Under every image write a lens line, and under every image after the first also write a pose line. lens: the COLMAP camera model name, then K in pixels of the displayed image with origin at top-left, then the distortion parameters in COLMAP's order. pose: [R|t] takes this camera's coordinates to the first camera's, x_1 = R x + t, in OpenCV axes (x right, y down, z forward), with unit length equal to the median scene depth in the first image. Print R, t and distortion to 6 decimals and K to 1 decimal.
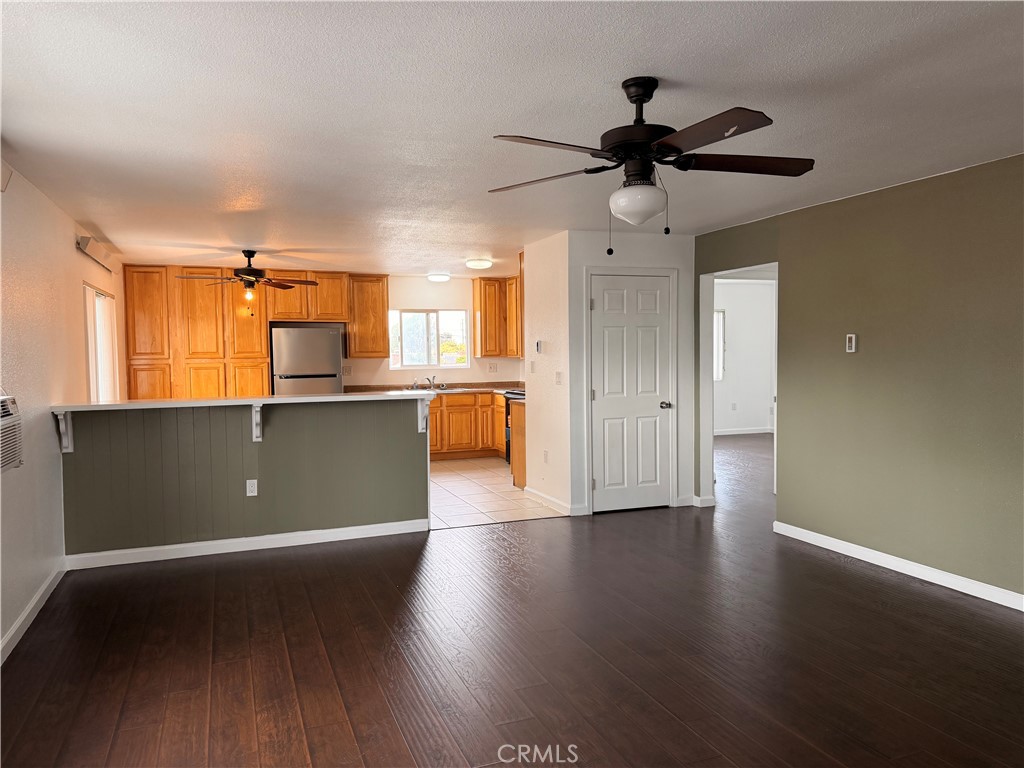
lens RADIAL K [[714.8, 0, 509.9], [0, 714.8, 385.0], [0, 0, 1]] dist [0.129341, -0.224810]
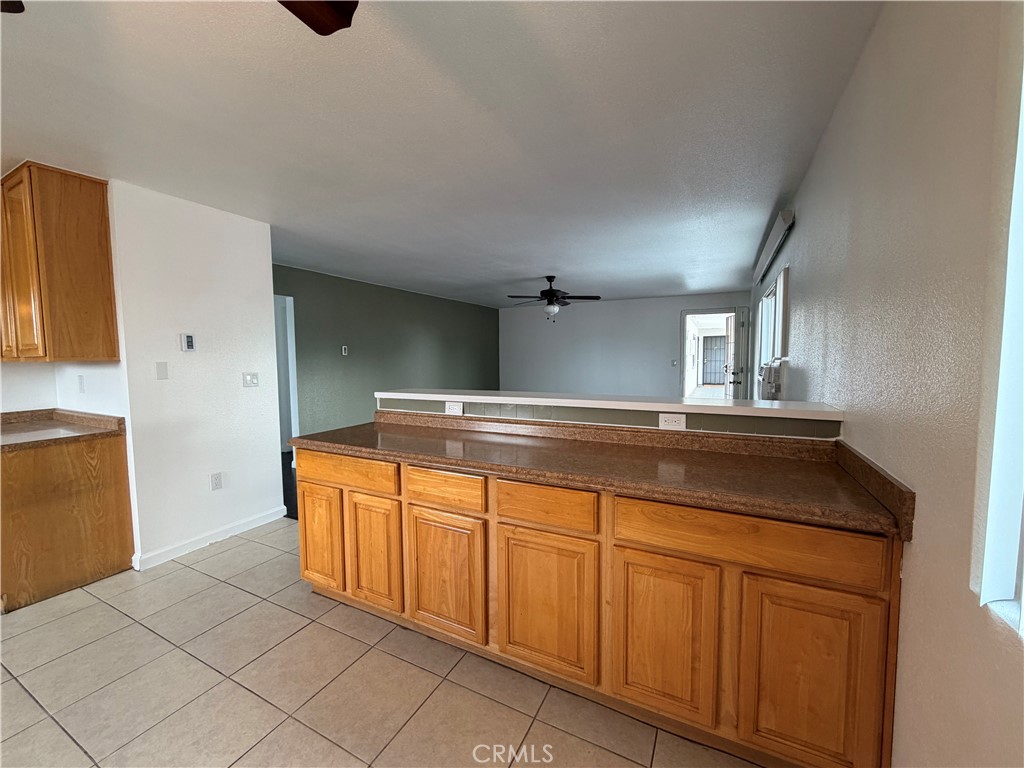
lens RADIAL K [[408.2, 0, 509.3], [0, 408.2, 384.1], [0, 0, 1]] dist [0.000985, -0.000041]
pose [[-0.659775, -0.030707, 0.750836, -0.416566], [0.053531, 0.994706, 0.087719, -0.025576], [-0.749554, 0.098068, -0.654638, 0.861200]]
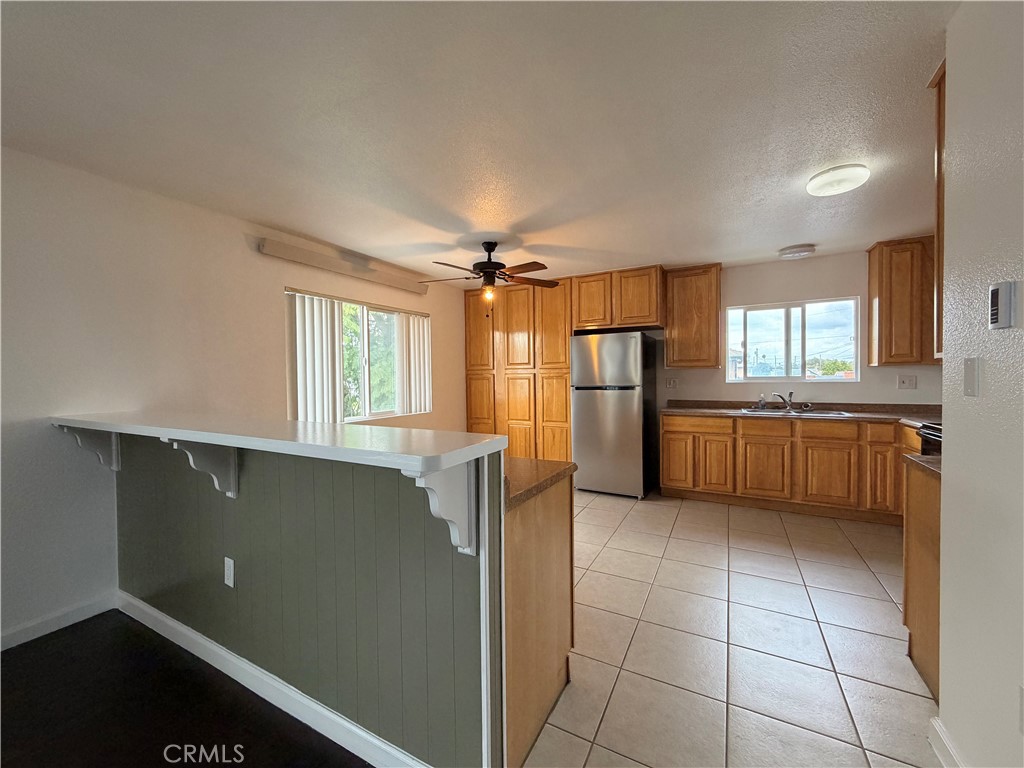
lens RADIAL K [[408.2, 0, 509.3], [0, 408.2, 384.1], [0, 0, 1]] dist [0.000985, -0.000041]
pose [[0.644563, 0.019091, -0.764313, 0.033205], [-0.031568, 0.999500, -0.001656, -0.013321], [0.763899, 0.025196, 0.644843, 0.623102]]
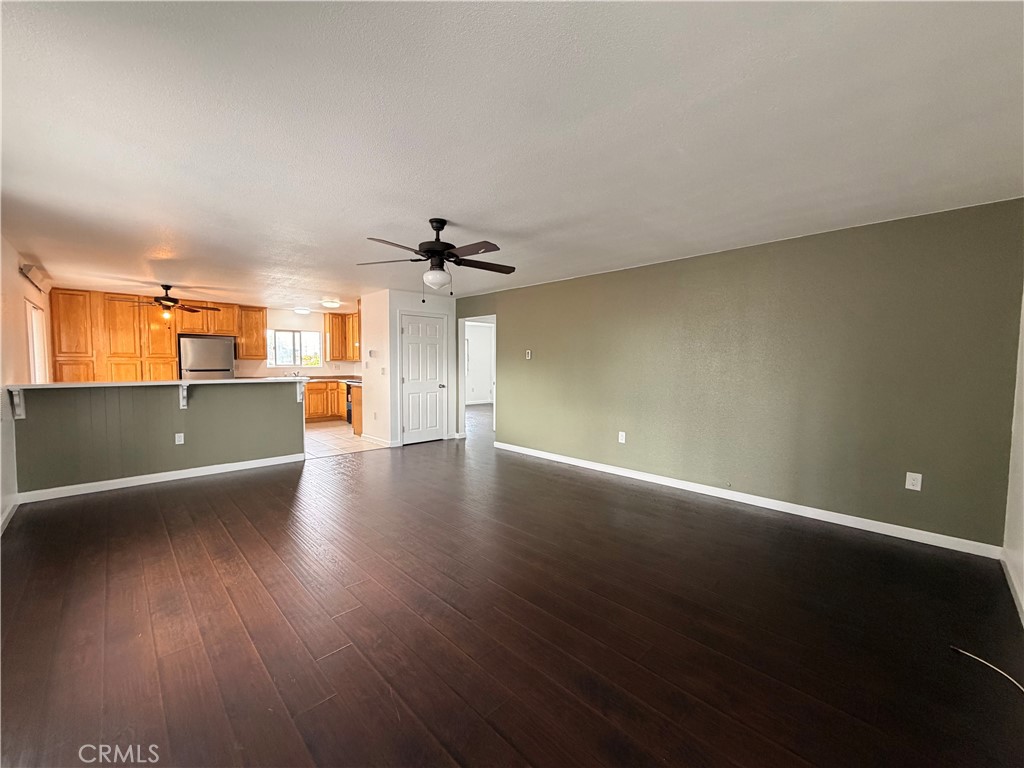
lens RADIAL K [[408.2, 0, 509.3], [0, 408.2, 384.1], [0, 0, 1]] dist [0.000985, -0.000041]
pose [[0.922223, -0.002891, 0.386647, -0.028097], [0.000763, 0.999984, 0.005656, 0.013463], [-0.386657, -0.004921, 0.922211, -0.049819]]
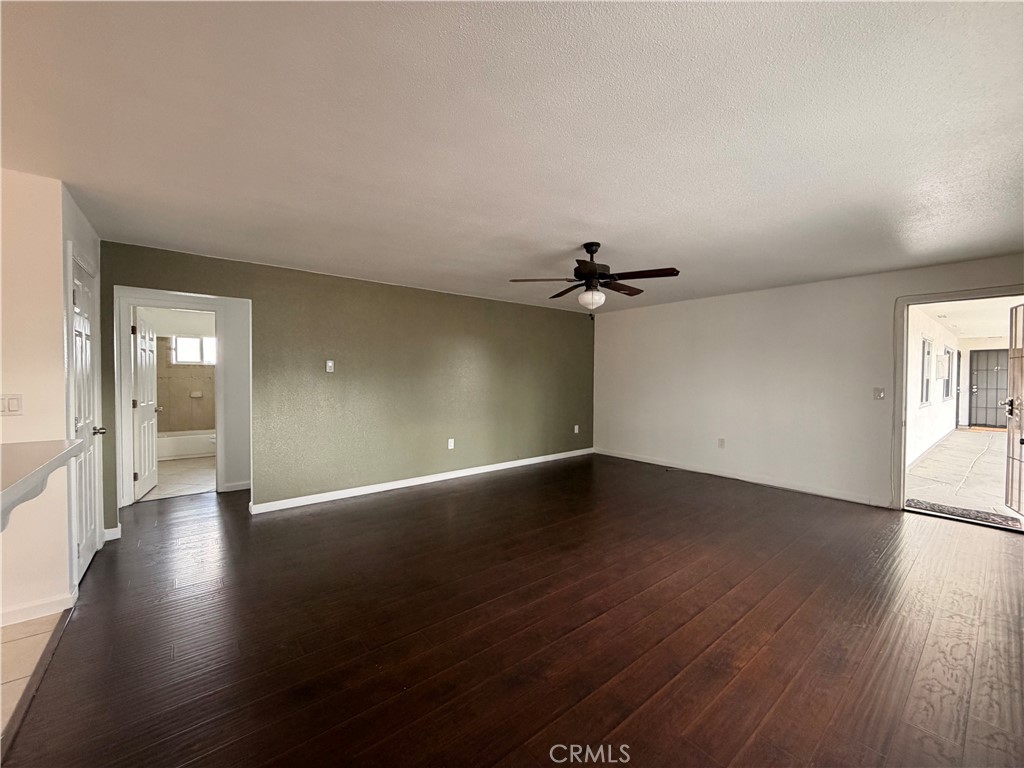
lens RADIAL K [[408.2, 0, 509.3], [0, 408.2, 384.1], [0, 0, 1]] dist [0.000985, -0.000041]
pose [[-0.302420, -0.009299, 0.953129, -0.308217], [0.041461, 0.998878, 0.022901, -0.014103], [-0.952273, 0.046444, -0.301695, 0.549426]]
